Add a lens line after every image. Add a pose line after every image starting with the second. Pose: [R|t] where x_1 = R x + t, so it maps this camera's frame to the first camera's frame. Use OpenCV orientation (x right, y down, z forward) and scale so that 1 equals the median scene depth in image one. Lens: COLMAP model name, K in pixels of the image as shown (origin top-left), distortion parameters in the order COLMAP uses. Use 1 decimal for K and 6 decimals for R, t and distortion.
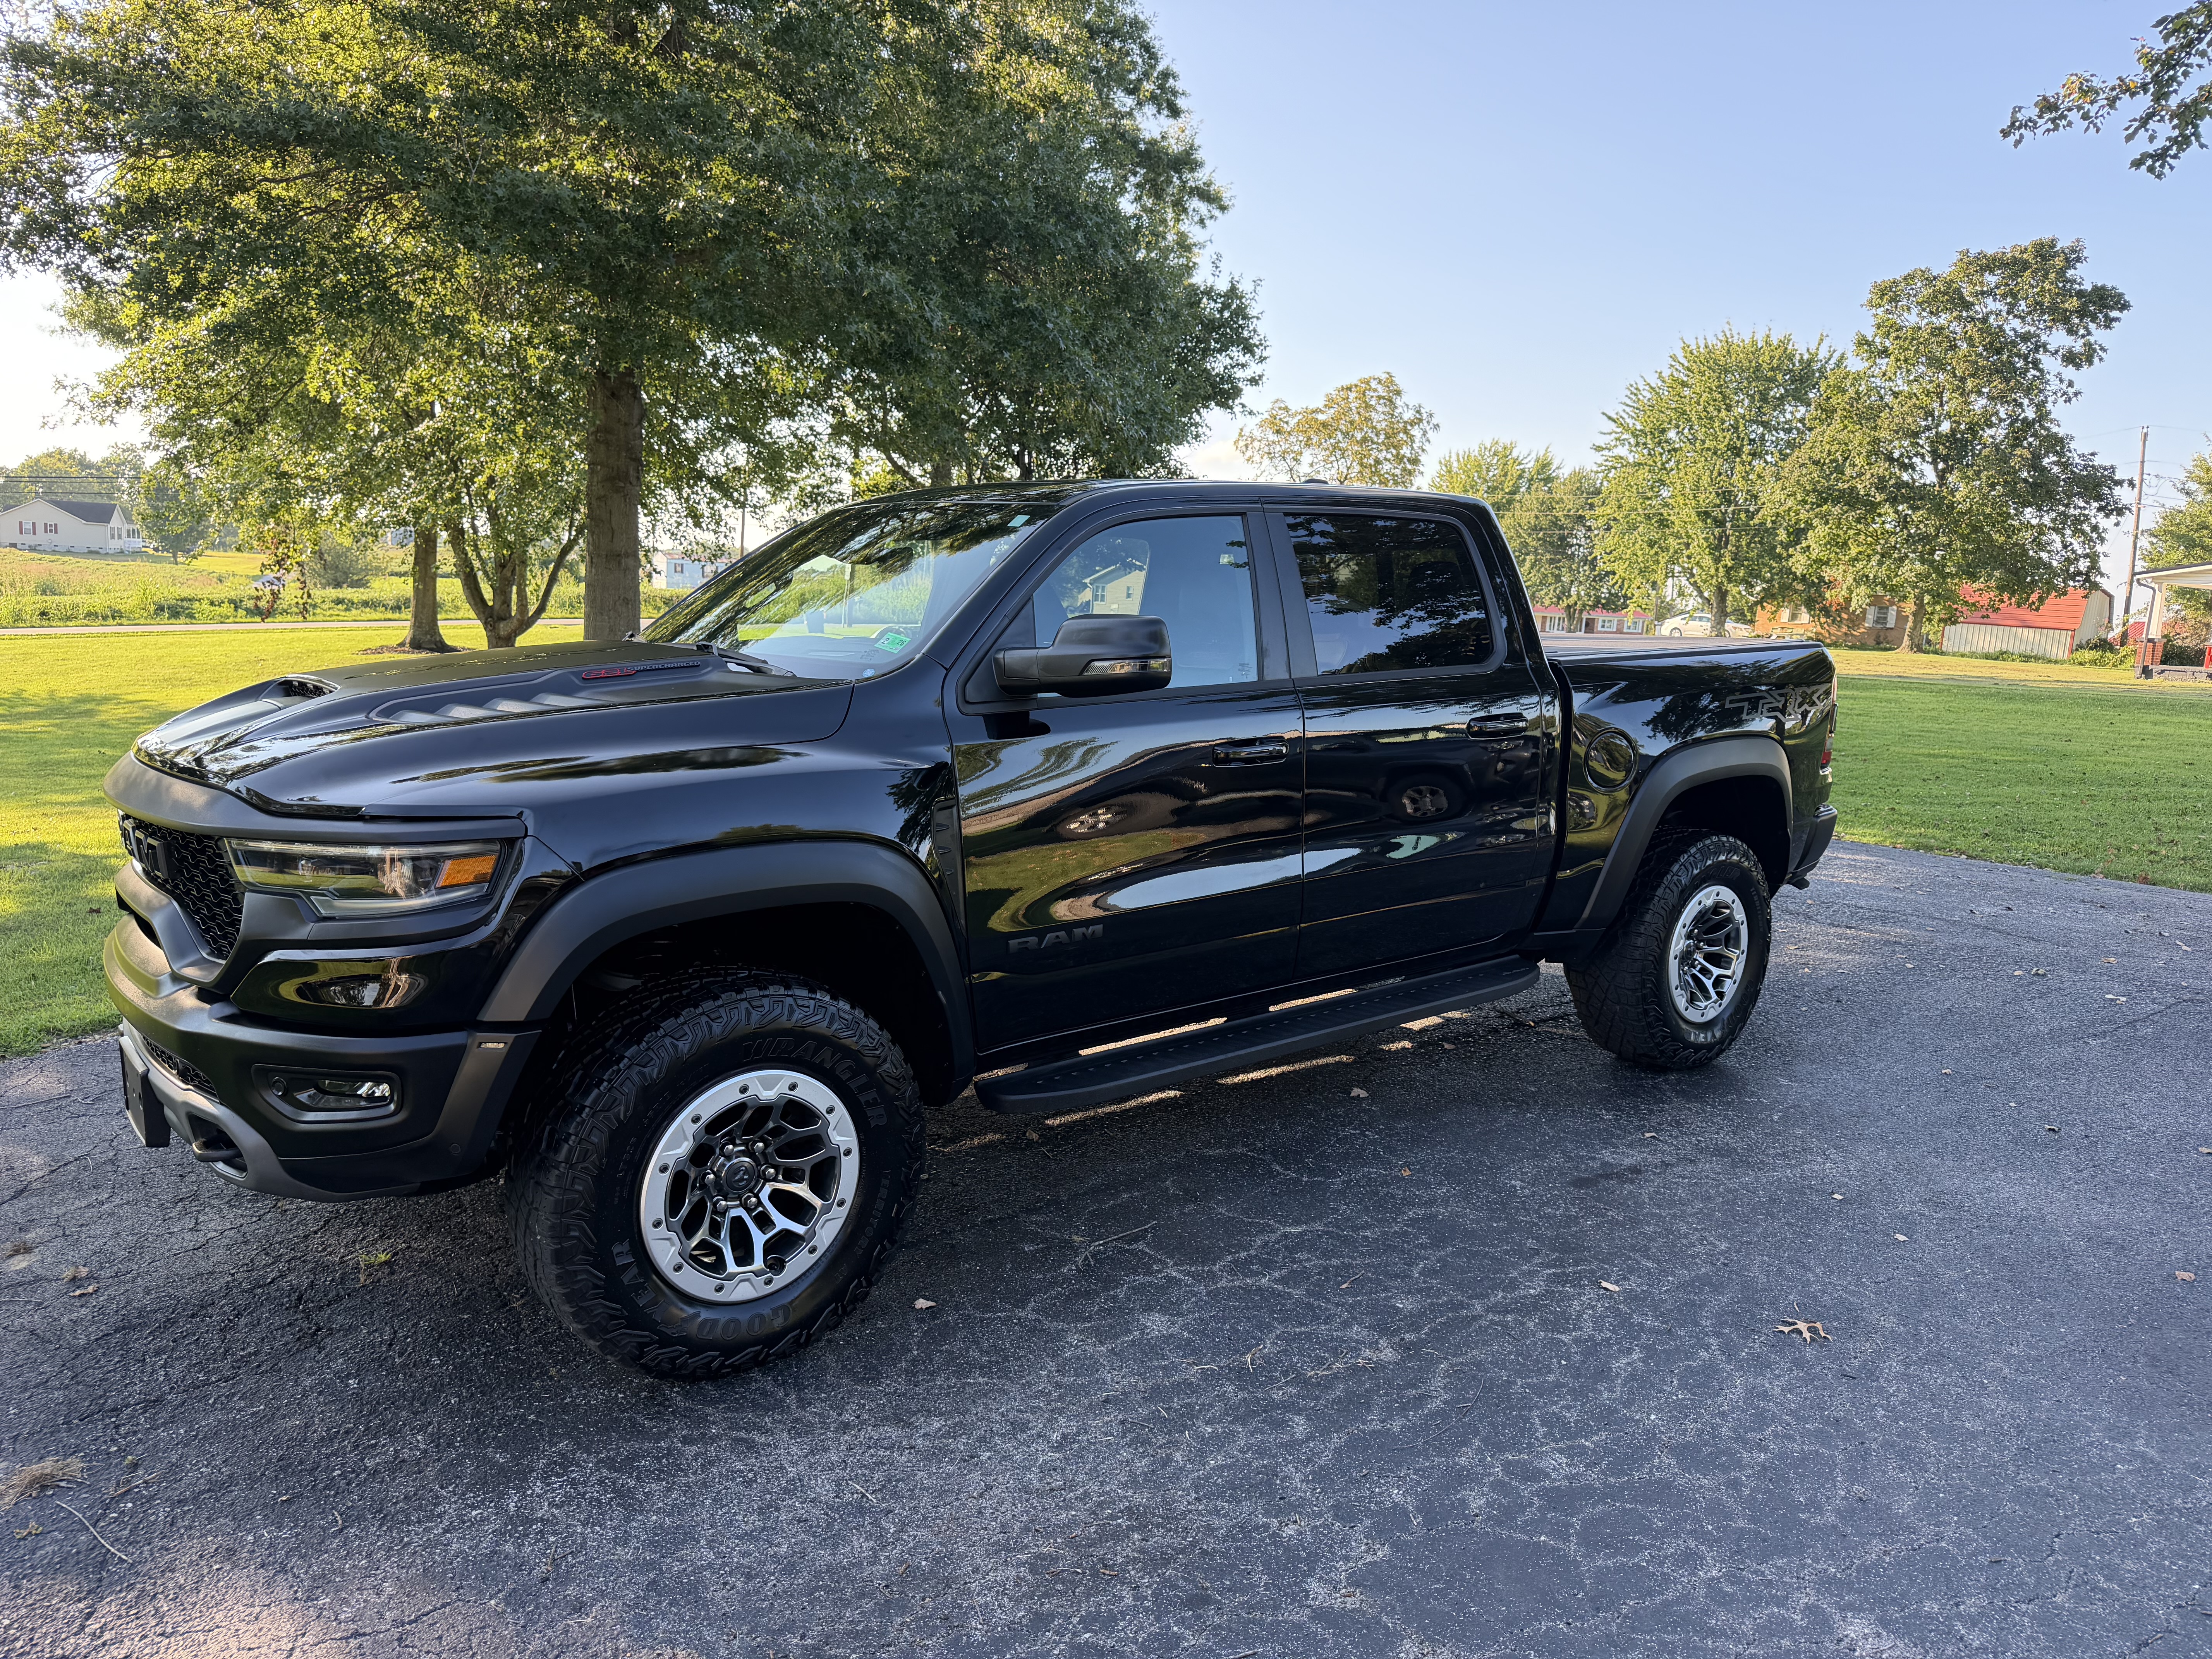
lens RADIAL K [[1576.1, 0, 1048.0], [0, 1576.1, 829.0], [0, 0, 1]] dist [0.003982, -0.013521]
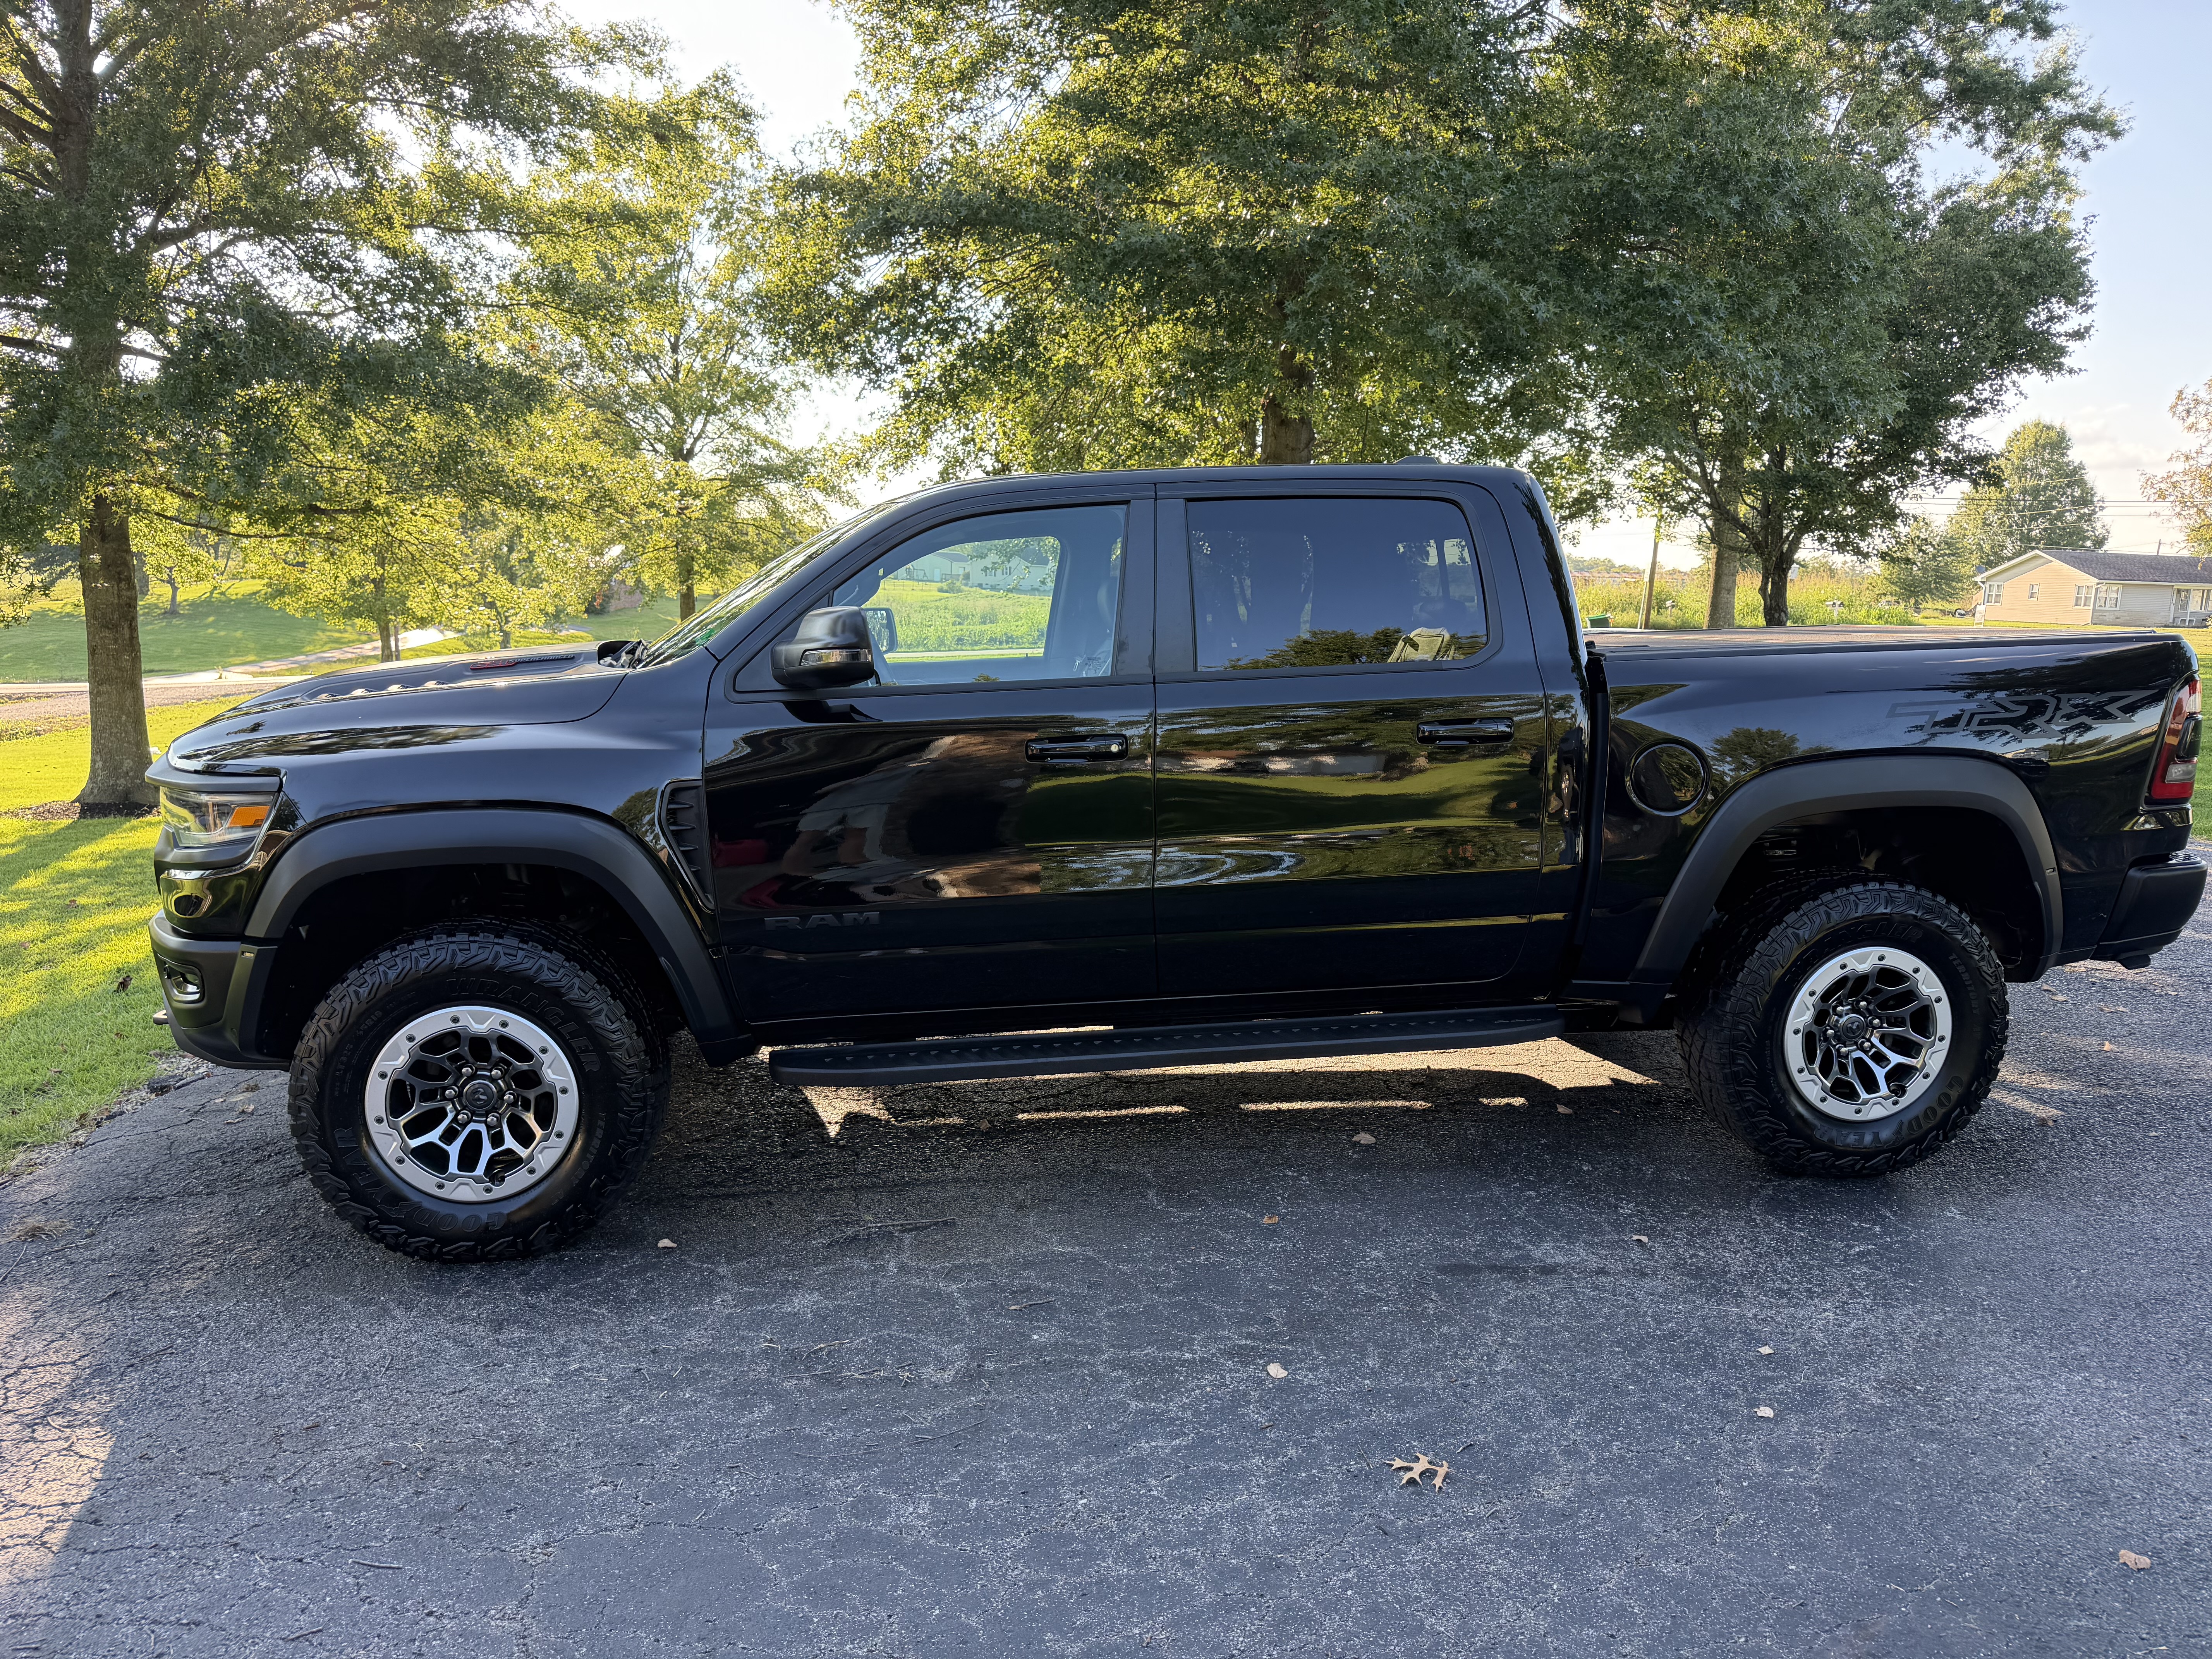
lens RADIAL K [[1576.1, 0, 1096.8], [0, 1576.1, 825.8], [0, 0, 1]] dist [0.003982, -0.013521]
pose [[0.857996, 0.044179, -0.511753, 0.213845], [-0.051712, 0.998662, -0.000486, -0.000527], [0.511046, 0.026881, 0.859133, 0.062362]]
